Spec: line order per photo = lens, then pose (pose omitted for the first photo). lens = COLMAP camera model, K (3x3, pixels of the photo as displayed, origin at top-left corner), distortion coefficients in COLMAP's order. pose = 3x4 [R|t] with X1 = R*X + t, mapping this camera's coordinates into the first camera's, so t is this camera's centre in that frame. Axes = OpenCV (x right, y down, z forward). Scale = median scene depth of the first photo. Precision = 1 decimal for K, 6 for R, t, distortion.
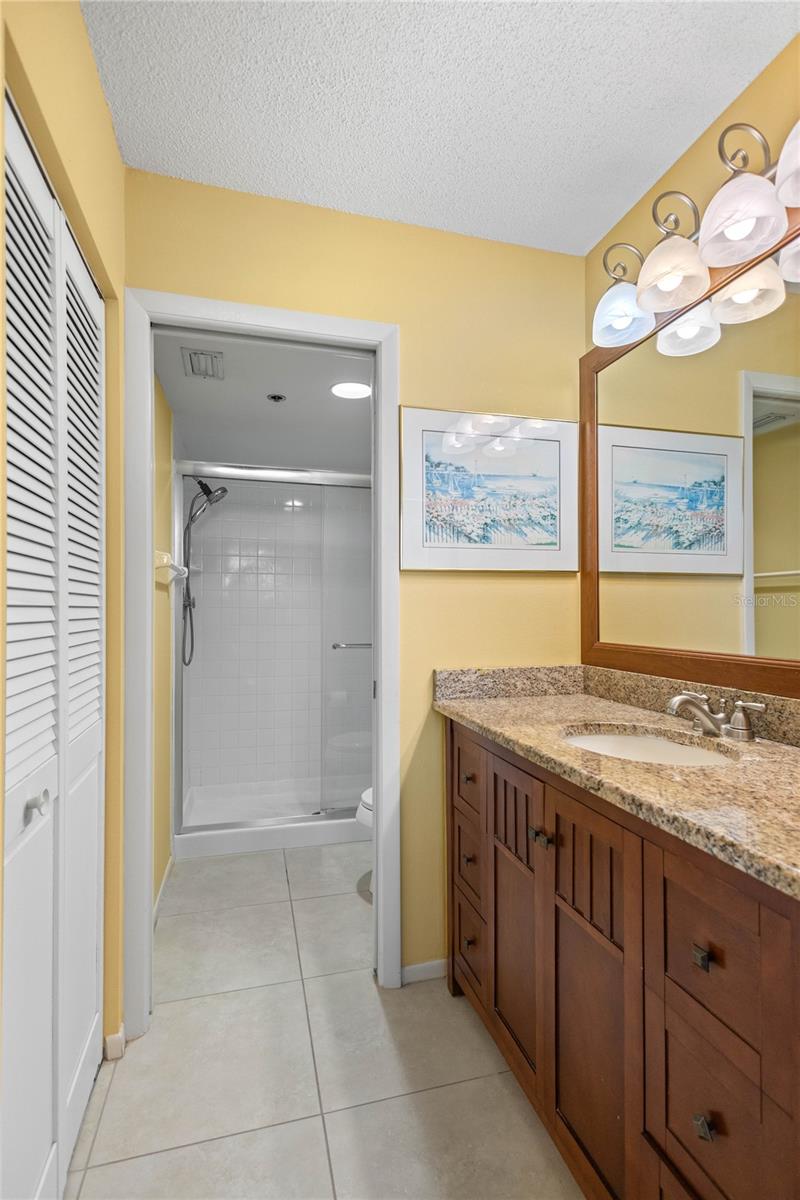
lens RADIAL K [[566.0, 0, 398.2], [0, 566.0, 602.1], [0, 0, 1]] dist [0.013748, -0.001225]
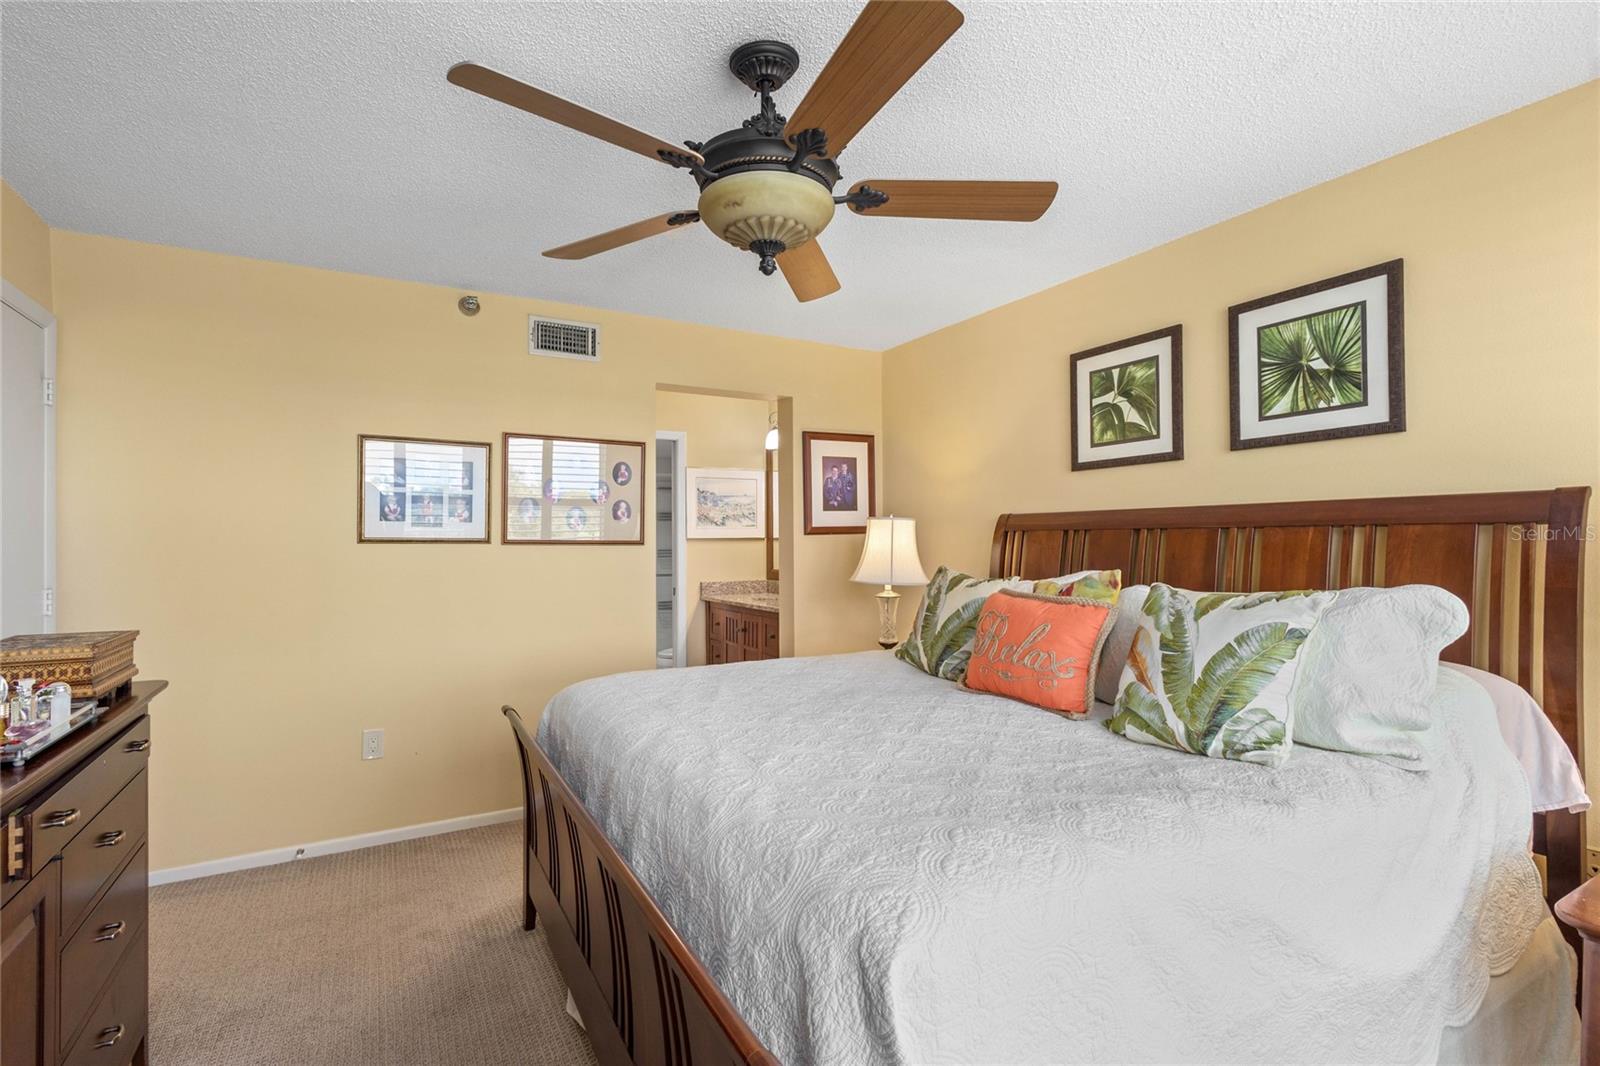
lens RADIAL K [[754.6, 0, 797.9], [0, 754.6, 538.8], [0, 0, 1]] dist [0.013748, -0.001225]
pose [[0.970834, 0.001877, 0.239745, -0.280006], [-0.002787, 0.999990, 0.003457, -0.064284], [-0.239737, -0.004025, 0.970830, -1.996531]]
